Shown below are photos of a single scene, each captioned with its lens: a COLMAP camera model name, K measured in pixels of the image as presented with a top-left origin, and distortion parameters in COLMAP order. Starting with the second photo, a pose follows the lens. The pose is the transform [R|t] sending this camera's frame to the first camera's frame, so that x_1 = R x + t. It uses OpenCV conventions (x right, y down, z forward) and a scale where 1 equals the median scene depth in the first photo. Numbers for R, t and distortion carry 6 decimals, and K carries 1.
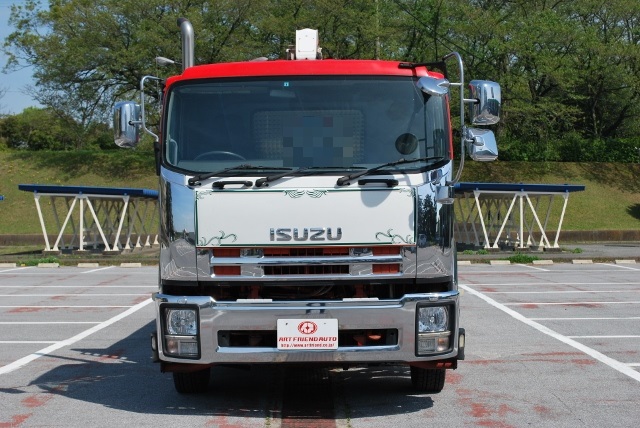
lens RADIAL K [[1114.5, 0, 320.0], [0, 1114.5, 214.0], [0, 0, 1]] dist [0.016890, 0.072224]
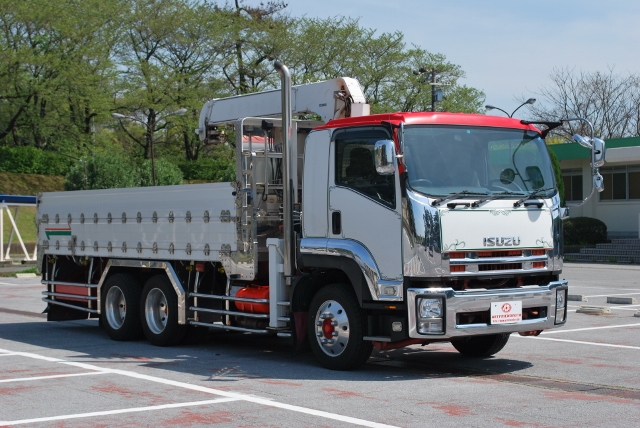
lens RADIAL K [[1239.7, 0, 320.0], [0, 1239.7, 214.0], [0, 0, 1]] dist [-0.280656, -0.017703]
pose [[0.819659, 0.006737, 0.572812, -1.080965], [-0.001095, 0.999947, -0.010194, -0.000130], [-0.572851, 0.007728, 0.819623, -0.135341]]
